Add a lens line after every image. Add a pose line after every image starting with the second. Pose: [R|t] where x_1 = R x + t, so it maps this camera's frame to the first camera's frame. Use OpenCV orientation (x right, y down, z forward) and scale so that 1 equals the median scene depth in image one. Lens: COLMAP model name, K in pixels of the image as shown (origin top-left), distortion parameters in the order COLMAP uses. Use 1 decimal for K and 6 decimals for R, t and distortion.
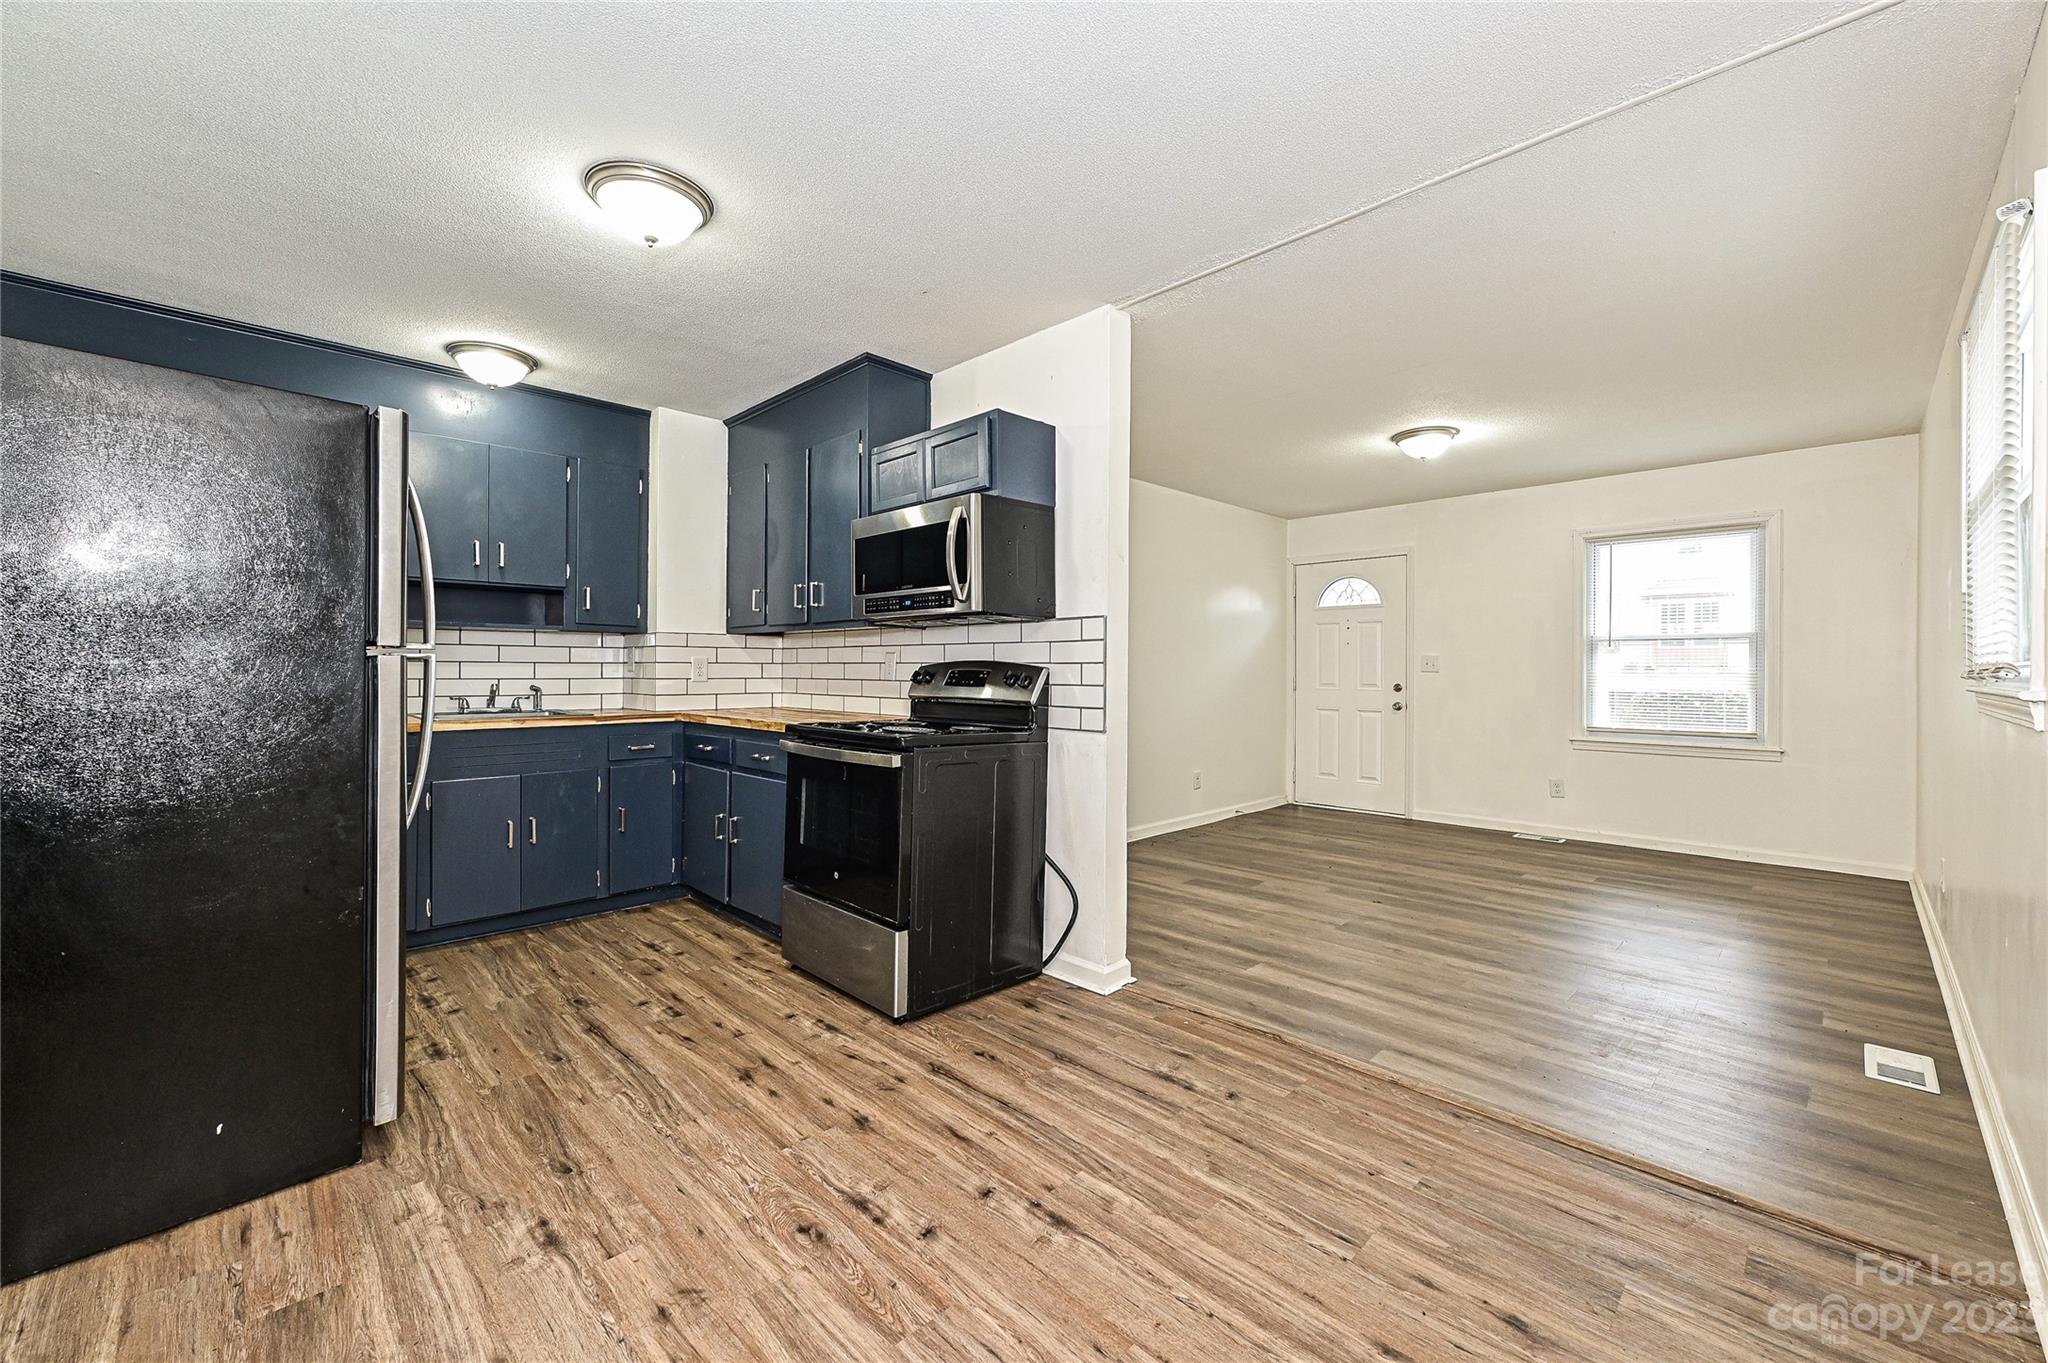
lens RADIAL K [[819.3, 0, 1022.4], [0, 819.3, 682.1], [0, 0, 1]] dist [-0.001138, -0.000504]
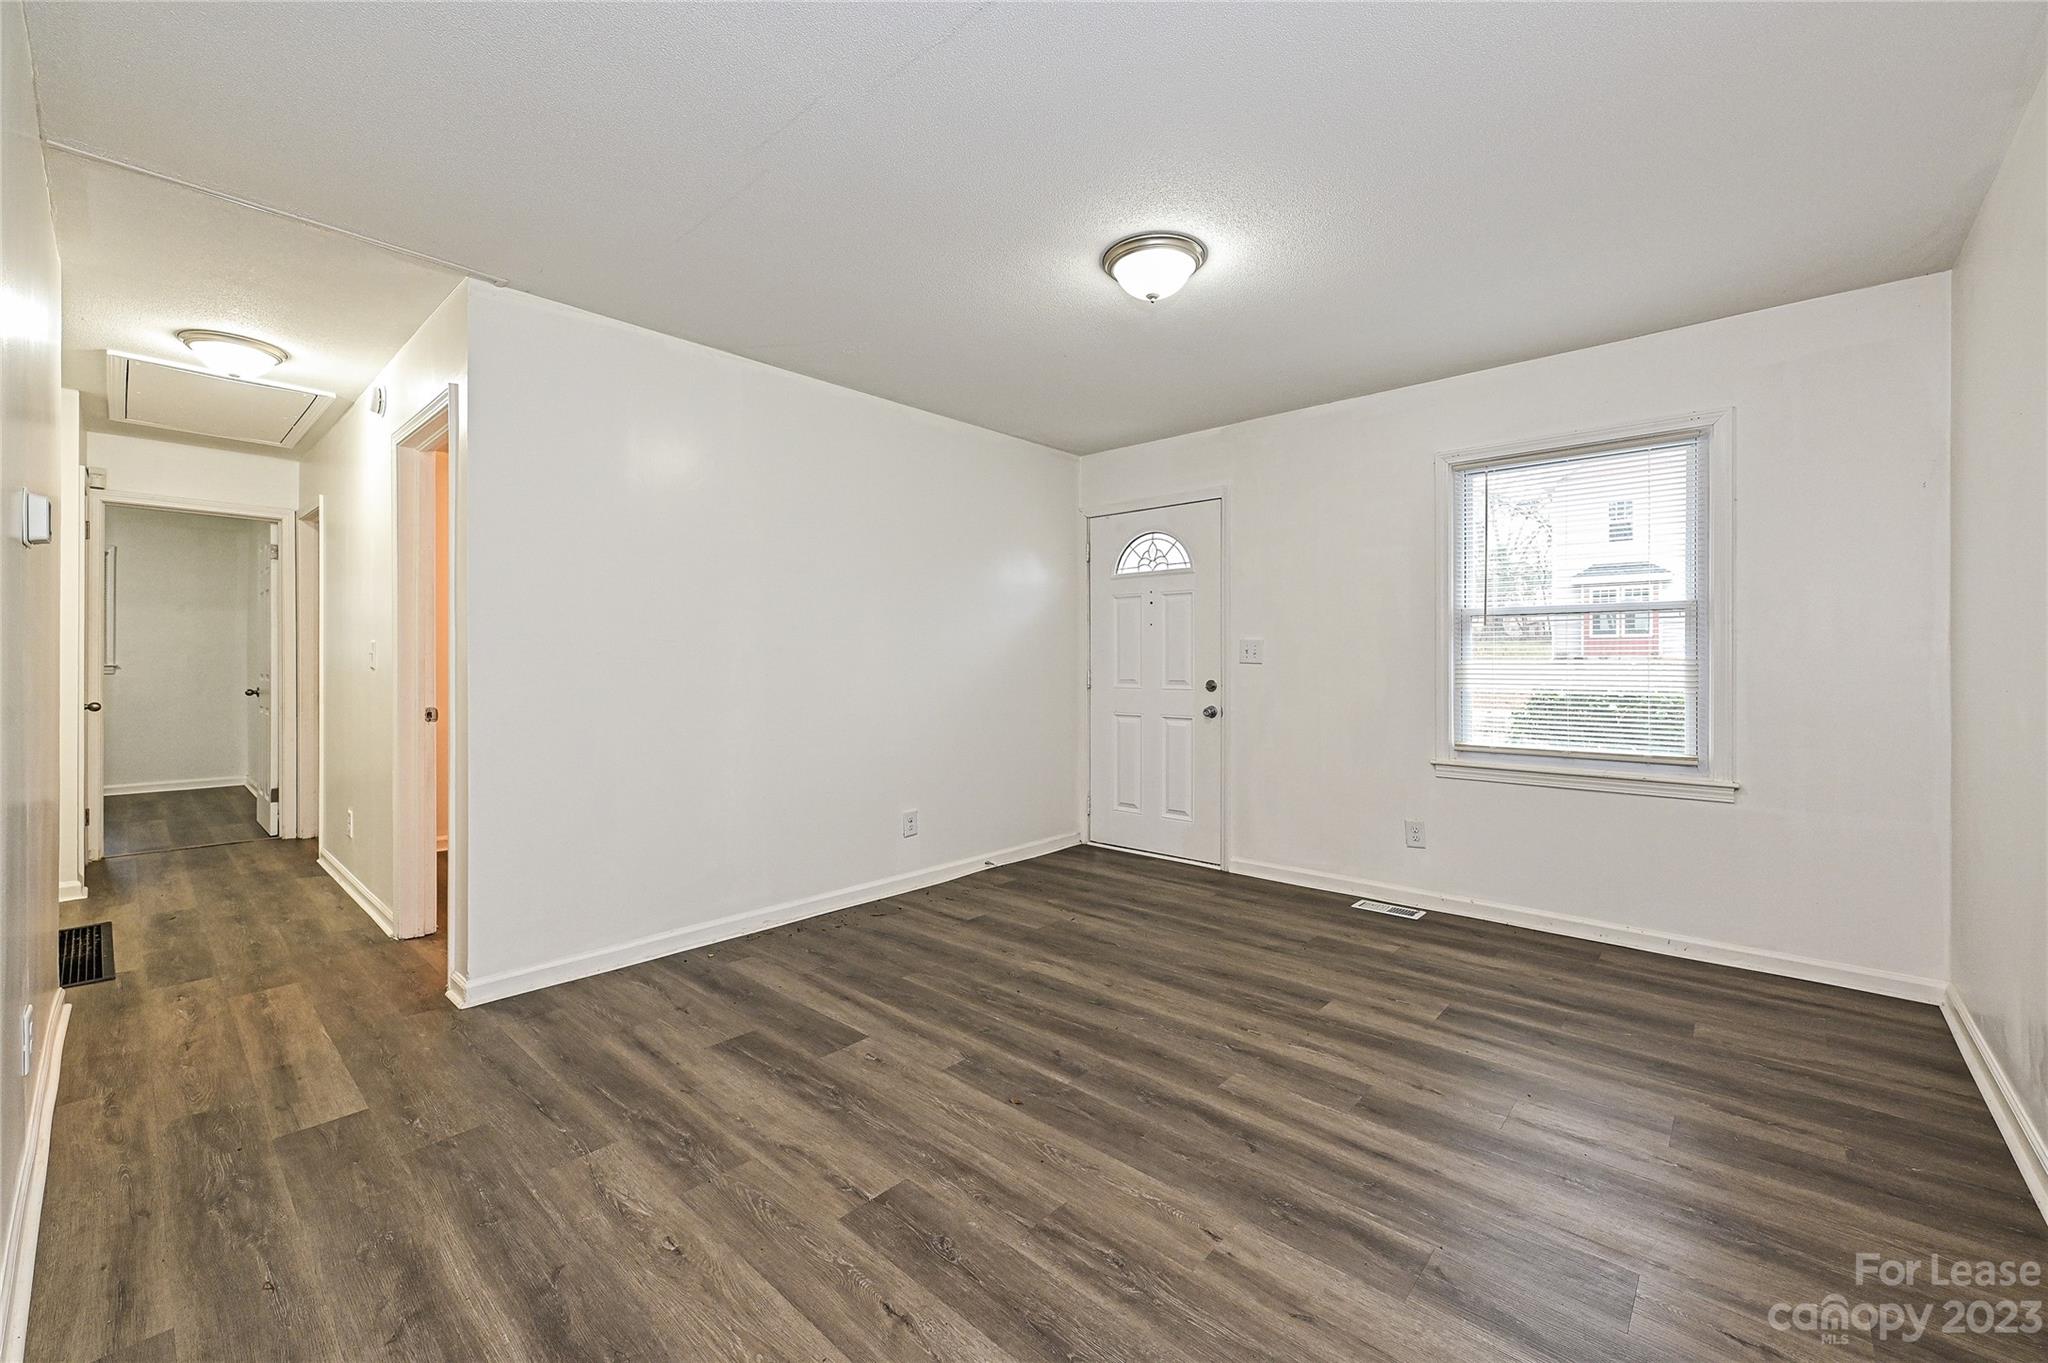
lens RADIAL K [[819.3, 0, 1028.7], [0, 819.3, 673.9], [0, 0, 1]] dist [-0.001138, -0.000504]
pose [[0.998495, -0.004465, 0.054654, 0.484889], [0.004470, 0.999990, 0.000025, -0.007932], [-0.054654, 0.000219, 0.998505, 0.554872]]
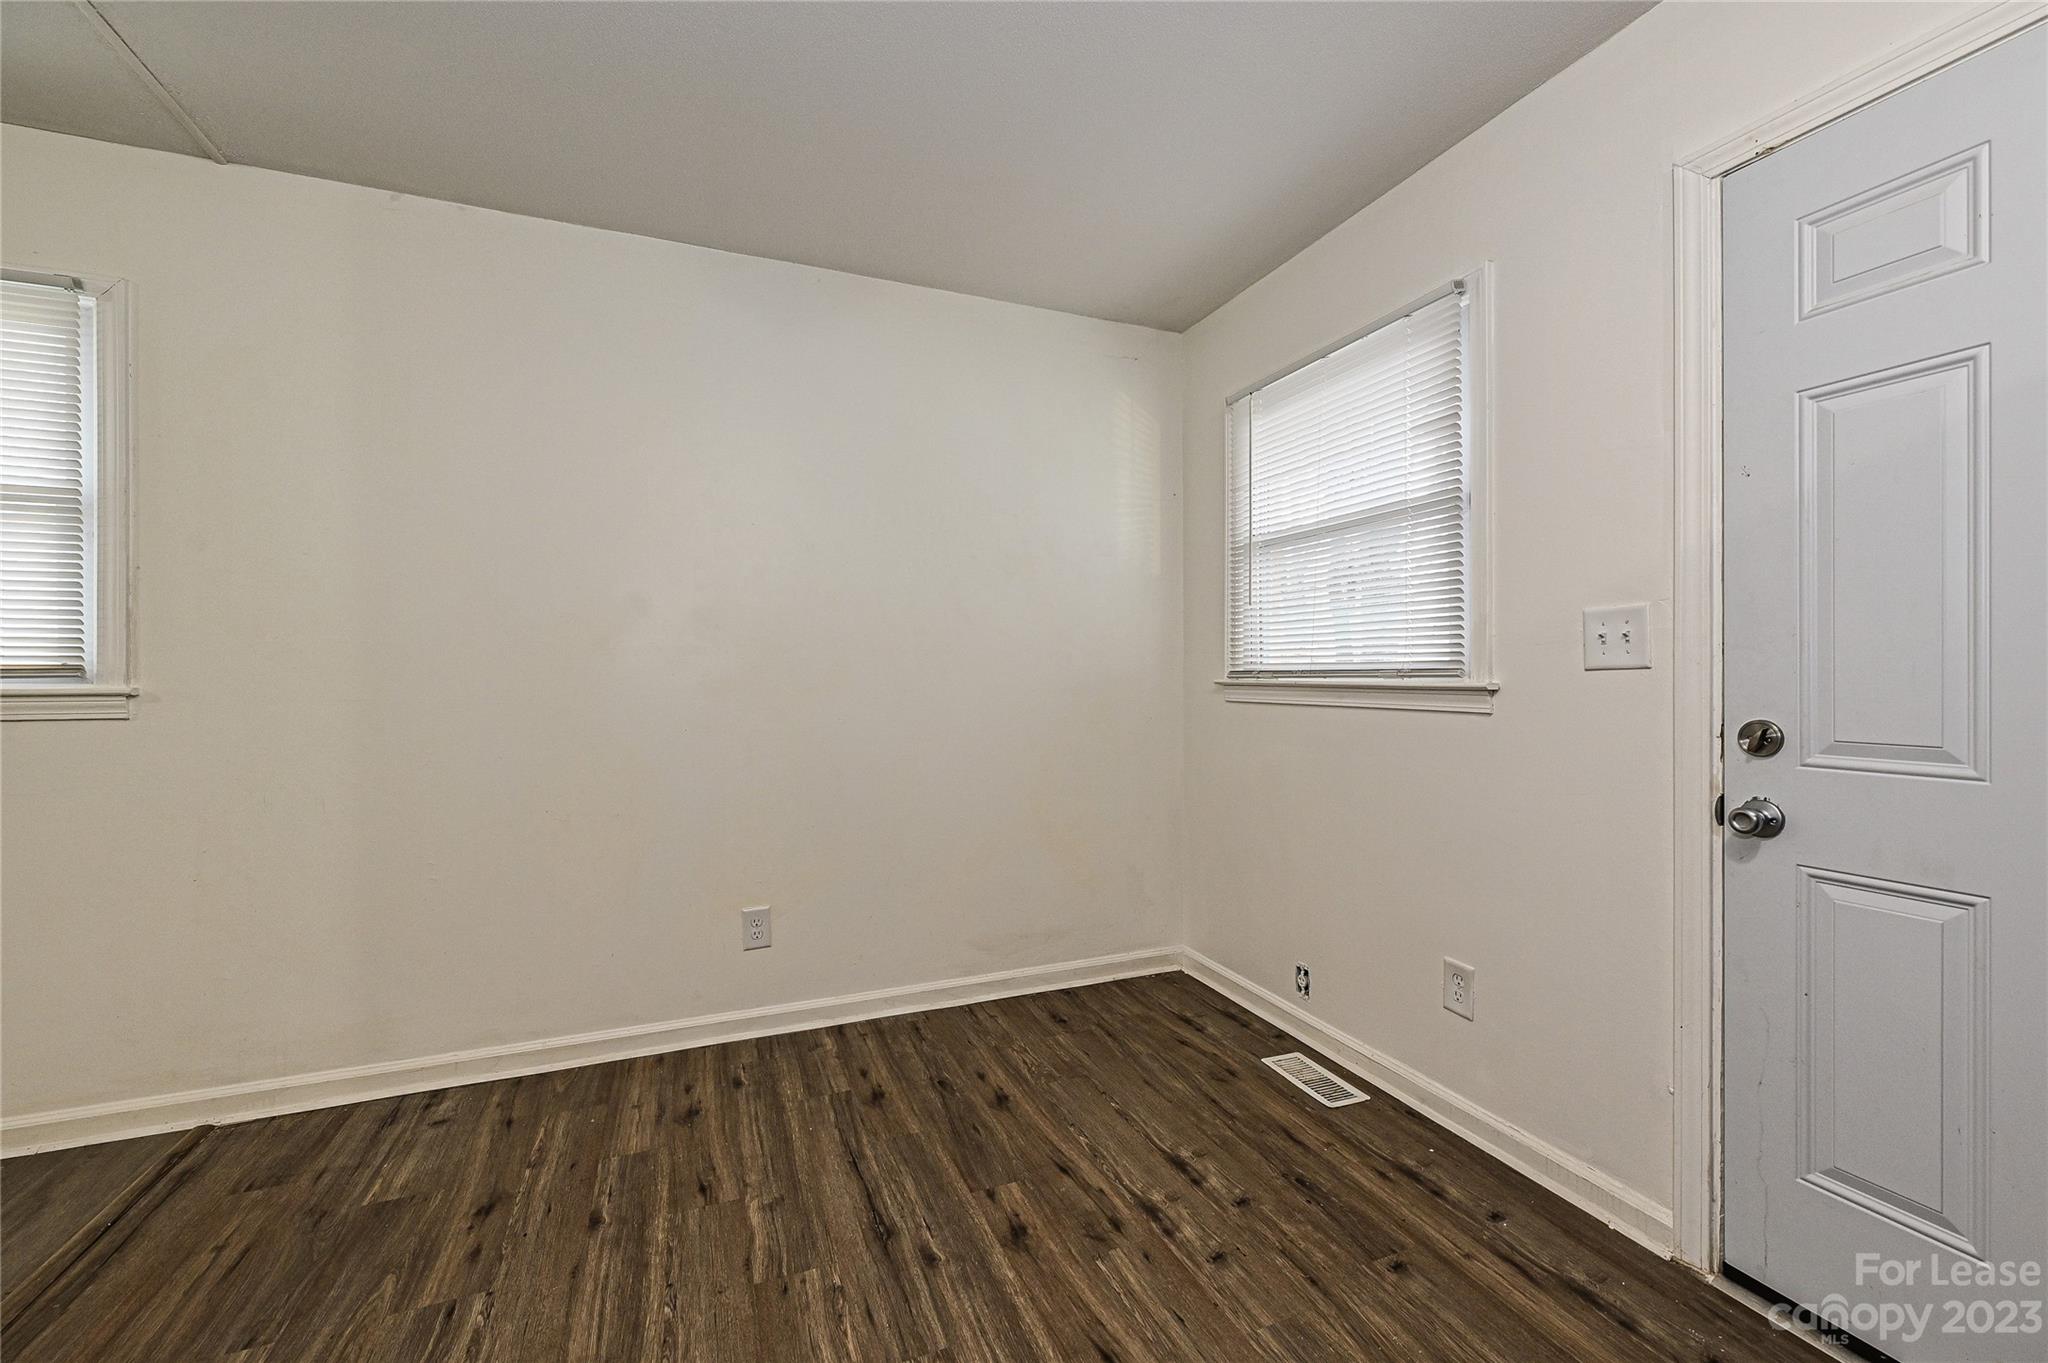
lens RADIAL K [[819.3, 0, 1033.0], [0, 819.3, 673.2], [0, 0, 1]] dist [-0.001138, -0.000504]
pose [[-0.928057, -0.003795, 0.372420, -0.249366], [0.002520, 0.999861, 0.016467, -0.012621], [-0.372430, 0.016220, -0.927918, 0.753106]]
